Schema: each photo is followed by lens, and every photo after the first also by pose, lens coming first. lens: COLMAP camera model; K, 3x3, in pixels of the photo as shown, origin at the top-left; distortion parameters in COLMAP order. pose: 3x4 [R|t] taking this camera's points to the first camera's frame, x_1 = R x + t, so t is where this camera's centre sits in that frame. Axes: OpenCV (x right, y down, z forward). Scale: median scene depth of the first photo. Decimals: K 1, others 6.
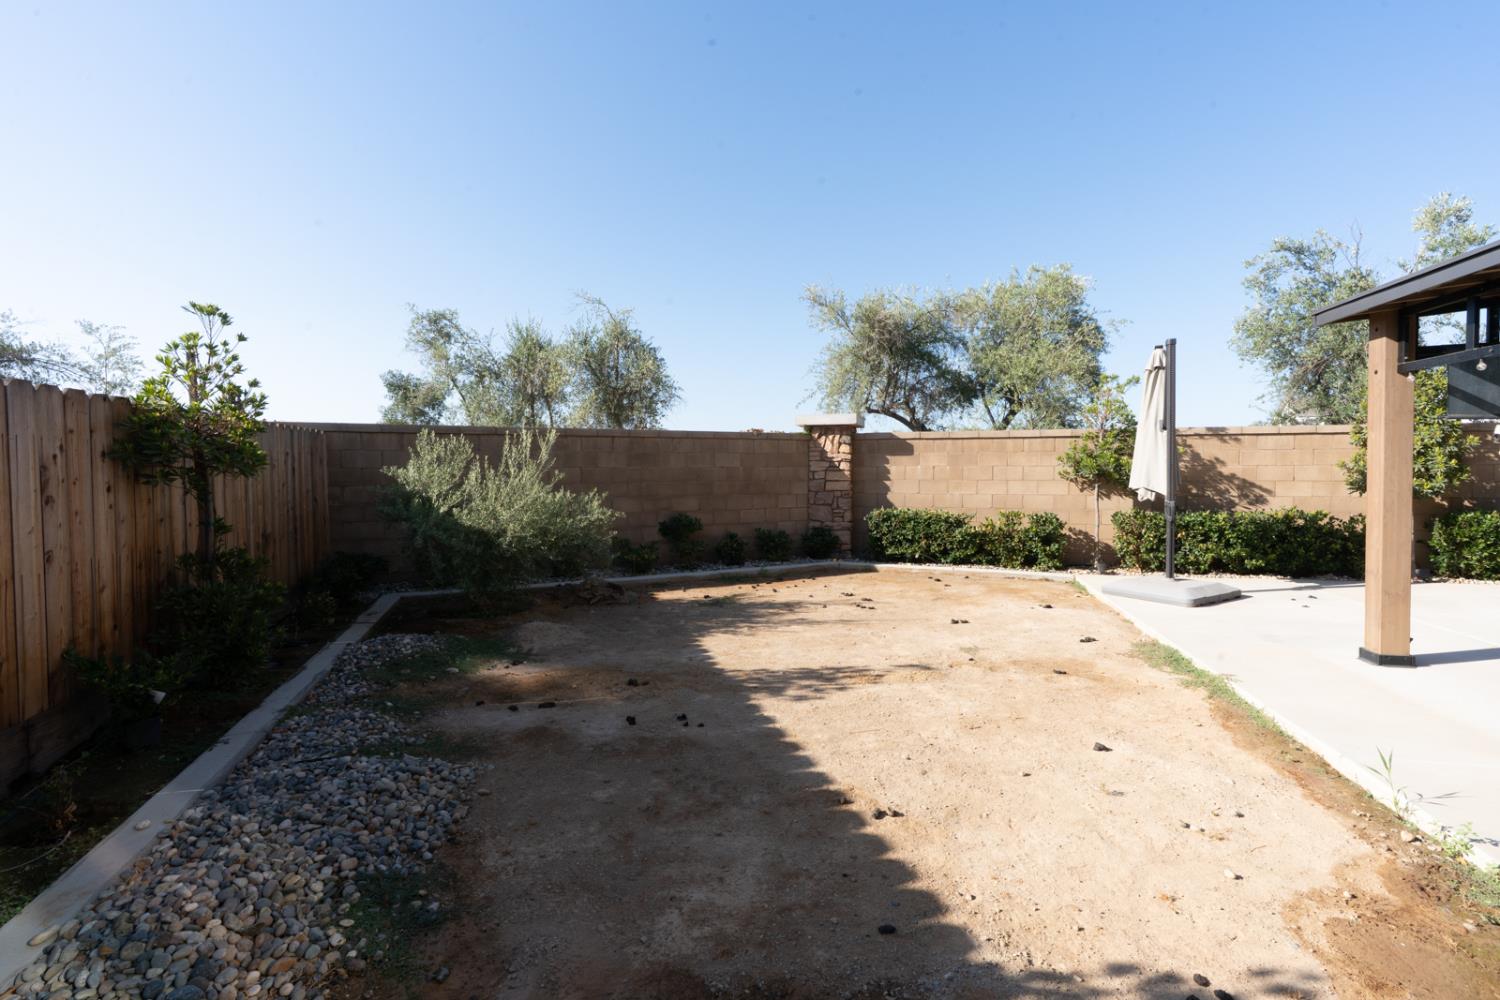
lens RADIAL K [[676.4, 0, 754.2], [0, 676.4, 496.4], [0, 0, 1]] dist [-0.007121, 0.000397]
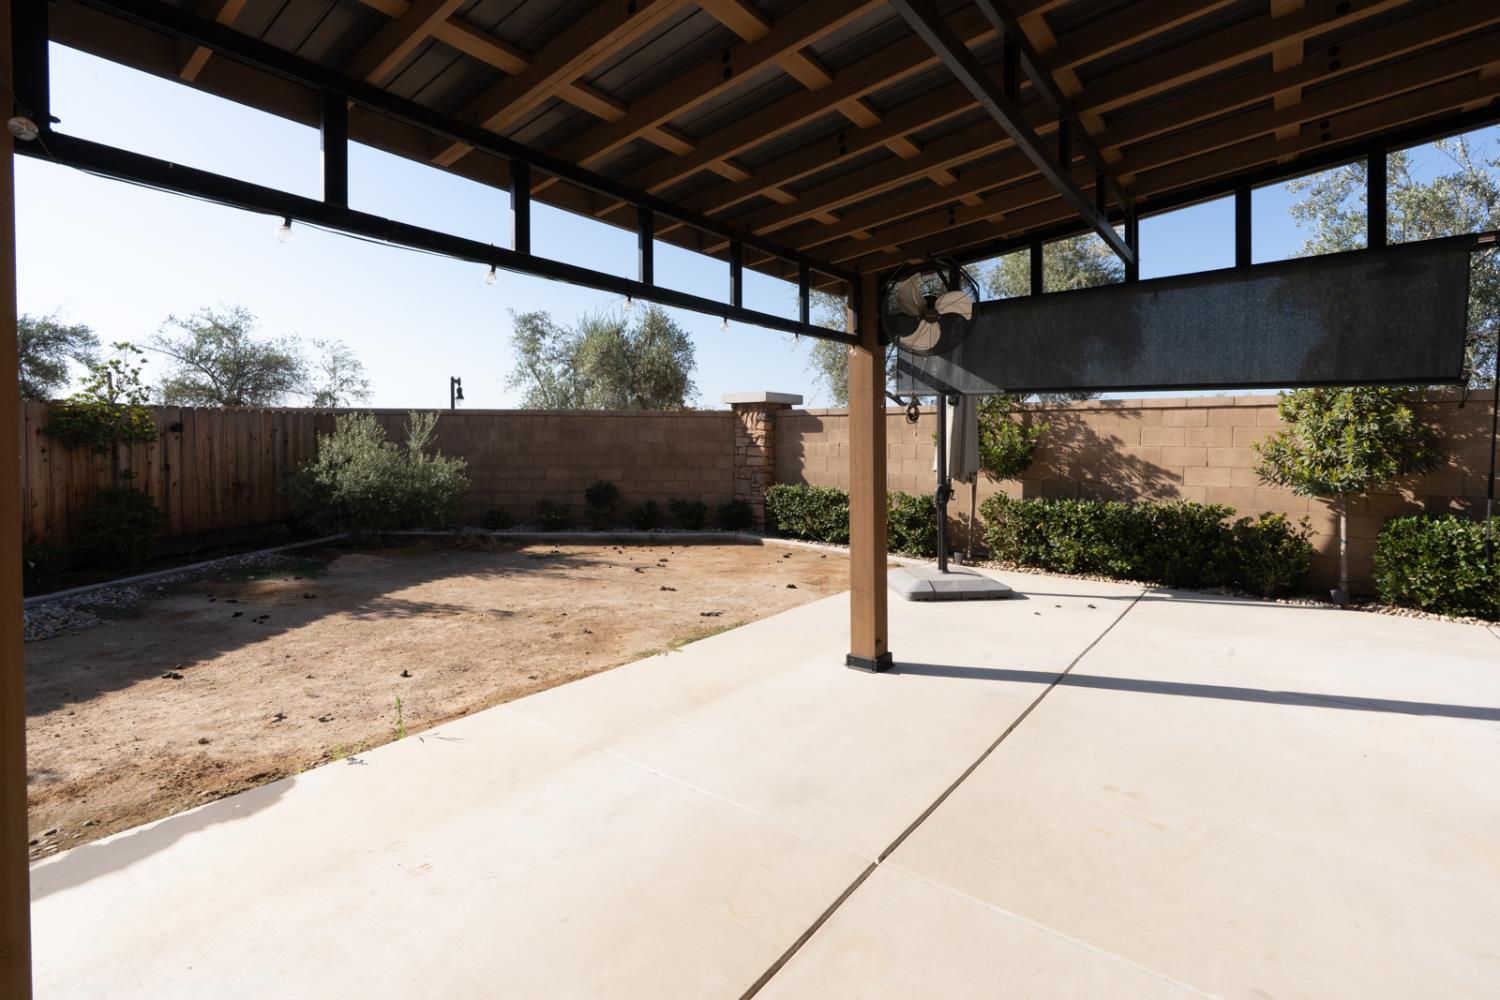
lens RADIAL K [[687.7, 0, 750.7], [0, 687.7, 457.8], [0, 0, 1]] dist [0.000927, 0.000020]
pose [[0.907535, 0.019666, -0.419516, 0.629034], [-0.027371, 0.999549, -0.012356, -0.008469], [0.419084, 0.022696, 0.907664, 0.044790]]
